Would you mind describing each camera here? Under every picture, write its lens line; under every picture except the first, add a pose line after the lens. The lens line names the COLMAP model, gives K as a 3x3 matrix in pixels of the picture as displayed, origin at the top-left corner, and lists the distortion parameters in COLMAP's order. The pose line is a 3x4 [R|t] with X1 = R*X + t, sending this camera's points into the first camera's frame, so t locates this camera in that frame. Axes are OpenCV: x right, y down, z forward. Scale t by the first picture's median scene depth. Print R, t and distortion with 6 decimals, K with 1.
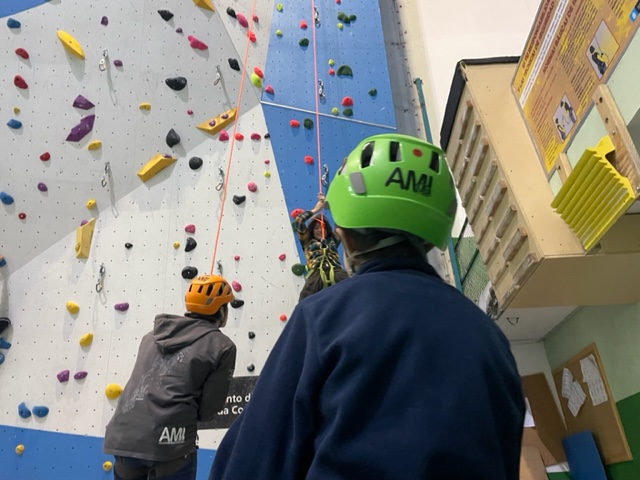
lens RADIAL K [[482.8, 0, 315.2], [0, 482.8, 227.1], [0, 0, 1]] dist [0.092511, -0.118528]
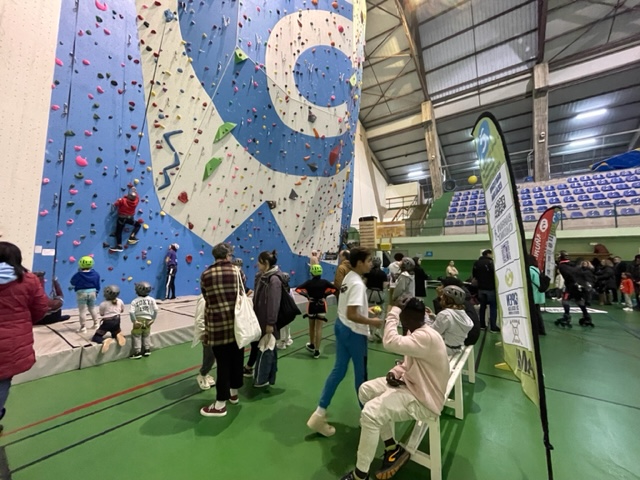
lens RADIAL K [[258.9, 0, 318.8], [0, 258.9, 238.6], [0, 0, 1]] dist [0.000763, -0.000042]
pose [[0.528197, 0.107912, 0.842237, -2.564775], [-0.446584, 0.878932, 0.167455, -0.264403], [-0.722198, -0.464579, 0.512441, -0.375983]]
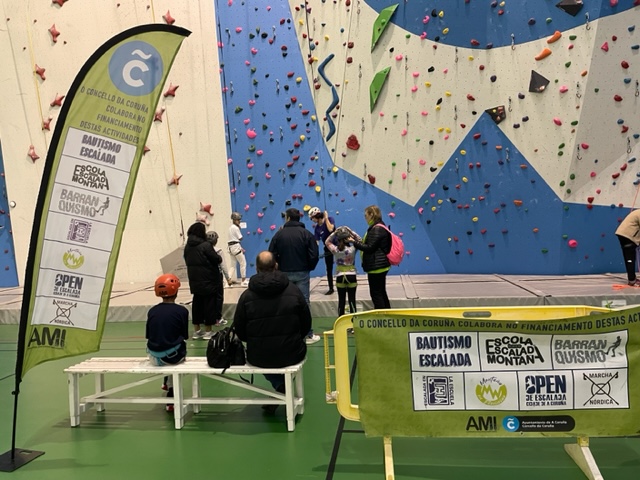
lens RADIAL K [[482.8, 0, 315.0], [0, 482.8, 239.7], [0, 0, 1]] dist [0.092511, -0.118528]
pose [[0.996818, -0.008511, -0.079259, -1.676172], [0.048984, 0.849810, 0.524809, -0.649776], [0.062888, -0.527021, 0.847522, -0.969703]]
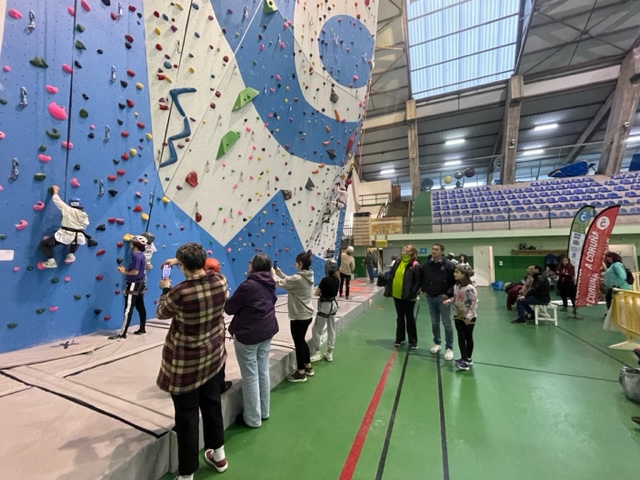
lens RADIAL K [[258.9, 0, 318.8], [0, 258.9, 238.5], [0, 0, 1]] dist [0.000763, -0.000042]
pose [[0.333957, 0.098454, 0.937433, -2.595501], [-0.476882, 0.875505, 0.077937, 0.023668], [-0.813054, -0.473073, 0.339332, 0.153938]]
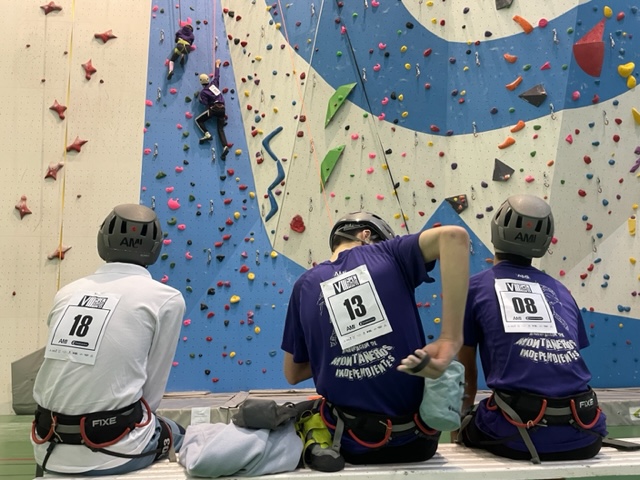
lens RADIAL K [[482.8, 0, 323.6], [0, 482.8, 232.0], [0, 0, 1]] dist [0.092511, -0.118528]
pose [[0.987949, 0.062576, 0.141568, -1.843242], [-0.095509, 0.966202, 0.239442, -0.282338], [-0.121800, -0.250077, 0.960534, -0.680972]]
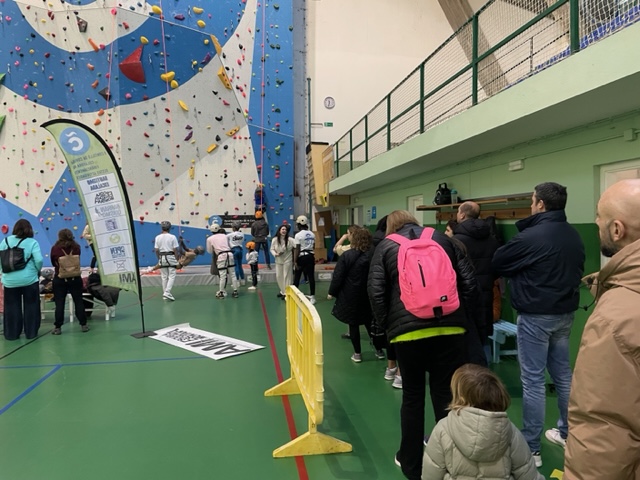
lens RADIAL K [[482.8, 0, 314.6], [0, 482.8, 236.7], [0, 0, 1]] dist [0.092511, -0.118528]
pose [[0.977260, 0.022222, 0.210875, -0.330838], [-0.127673, 0.855684, 0.501502, -1.235381], [-0.169298, -0.517021, 0.839063, -1.892377]]
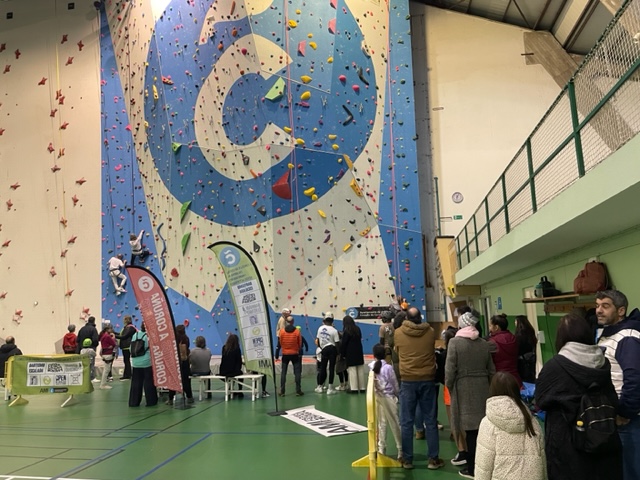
lens RADIAL K [[482.8, 0, 317.7], [0, 482.8, 235.5], [0, 0, 1]] dist [0.092511, -0.118528]
pose [[0.994878, -0.004907, -0.100959, -0.194689], [0.040124, 0.935927, 0.349902, -1.382626], [0.092774, -0.352160, 0.931330, -2.112089]]
